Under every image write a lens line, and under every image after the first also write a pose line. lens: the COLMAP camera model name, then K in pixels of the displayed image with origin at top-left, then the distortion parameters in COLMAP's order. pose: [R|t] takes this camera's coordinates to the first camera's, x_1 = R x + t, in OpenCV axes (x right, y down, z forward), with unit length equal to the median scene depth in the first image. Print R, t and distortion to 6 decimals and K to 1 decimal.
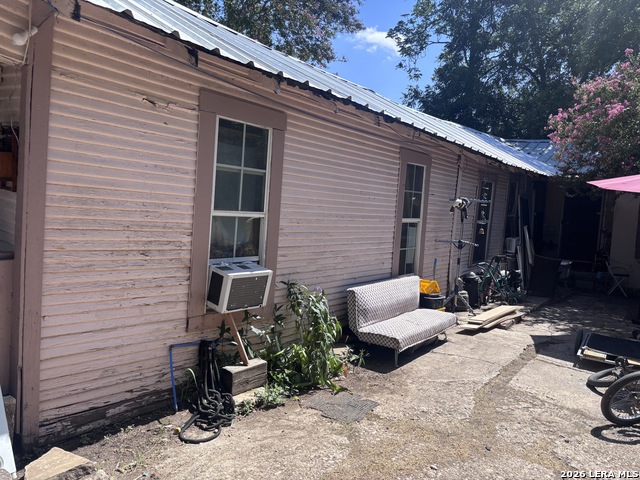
lens RADIAL K [[465.5, 0, 321.2], [0, 465.5, 241.3], [0, 0, 1]] dist [0.004662, -0.015920]
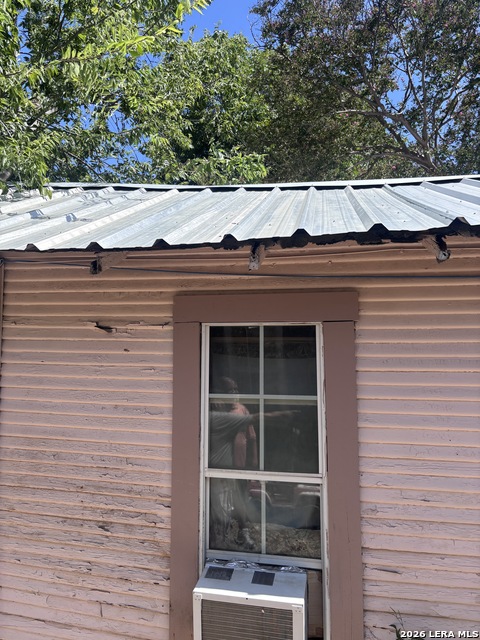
lens RADIAL K [[465.5, 0, 239.9], [0, 465.5, 317.6], [0, 0, 1]] dist [0.004662, -0.015920]
pose [[0.457481, -0.191006, -0.868463, 0.422330], [-0.054232, 0.968846, -0.241652, -0.127934], [0.887564, 0.157650, 0.432870, 0.811991]]
